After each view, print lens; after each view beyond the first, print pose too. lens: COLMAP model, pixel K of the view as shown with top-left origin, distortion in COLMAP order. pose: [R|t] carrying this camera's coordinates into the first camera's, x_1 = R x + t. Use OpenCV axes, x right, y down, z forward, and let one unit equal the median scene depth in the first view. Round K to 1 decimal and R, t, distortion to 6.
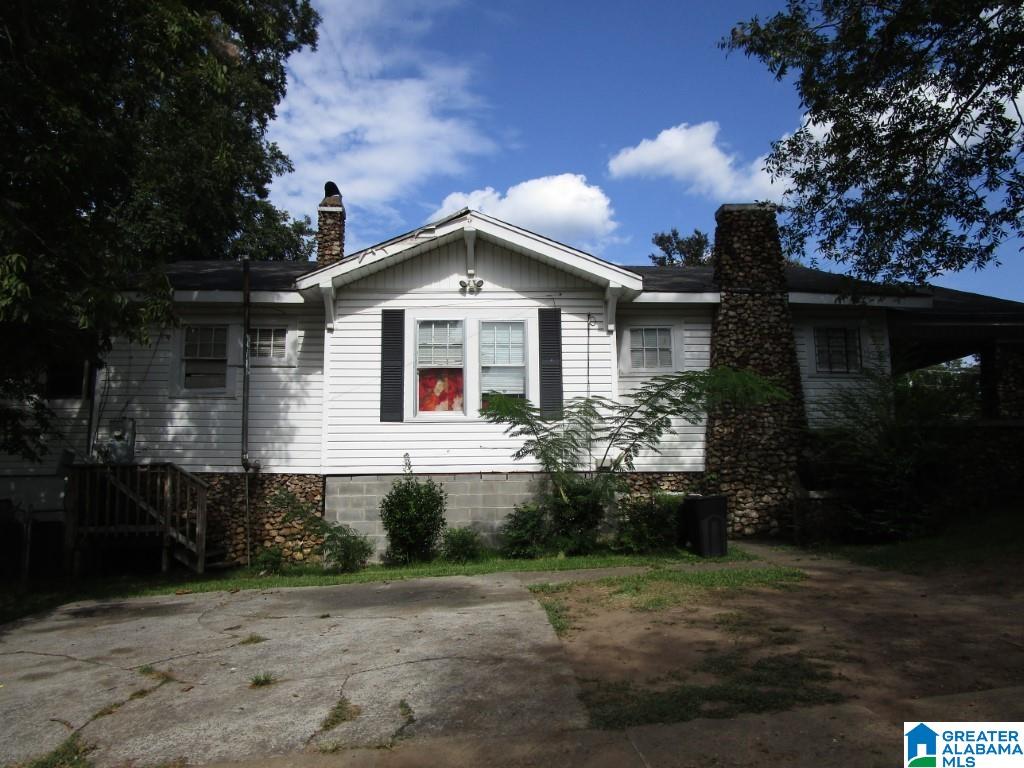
lens RADIAL K [[720.2, 0, 512.0], [0, 720.2, 384.0], [0, 0, 1]] dist [-0.015510, -0.003805]
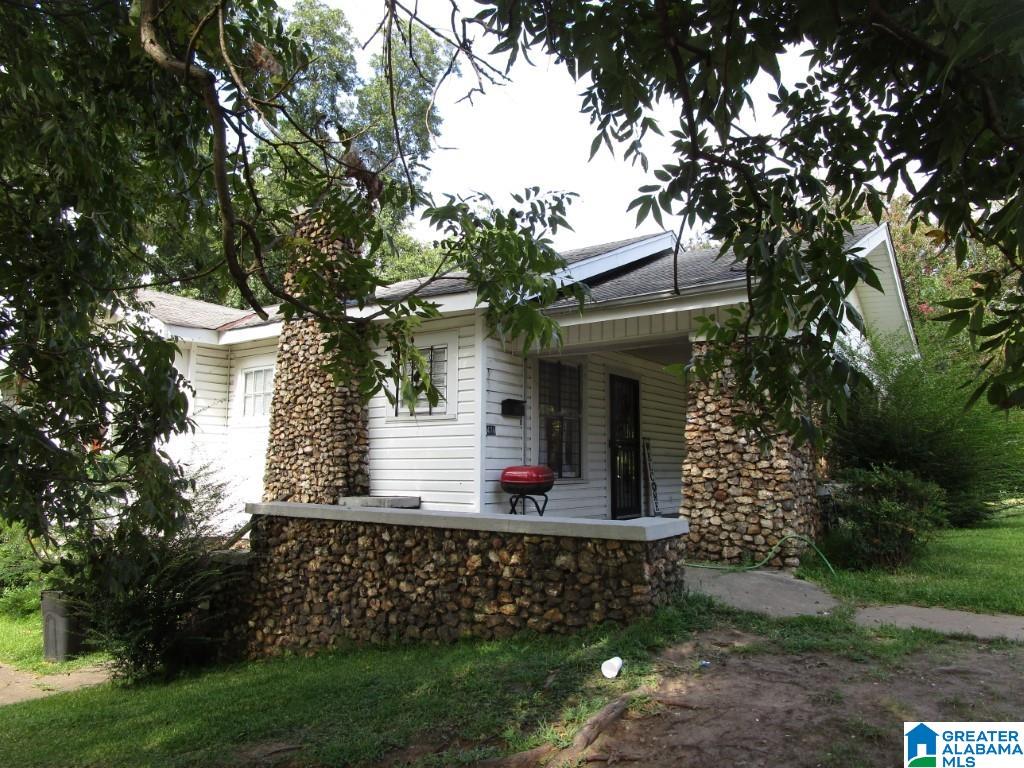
lens RADIAL K [[720.2, 0, 512.0], [0, 720.2, 384.0], [0, 0, 1]] dist [-0.015510, -0.003805]
pose [[0.800086, -0.062430, -0.596627, 0.977263], [0.070936, 0.997438, -0.009243, -0.032835], [0.595676, -0.034927, 0.802465, 0.511427]]
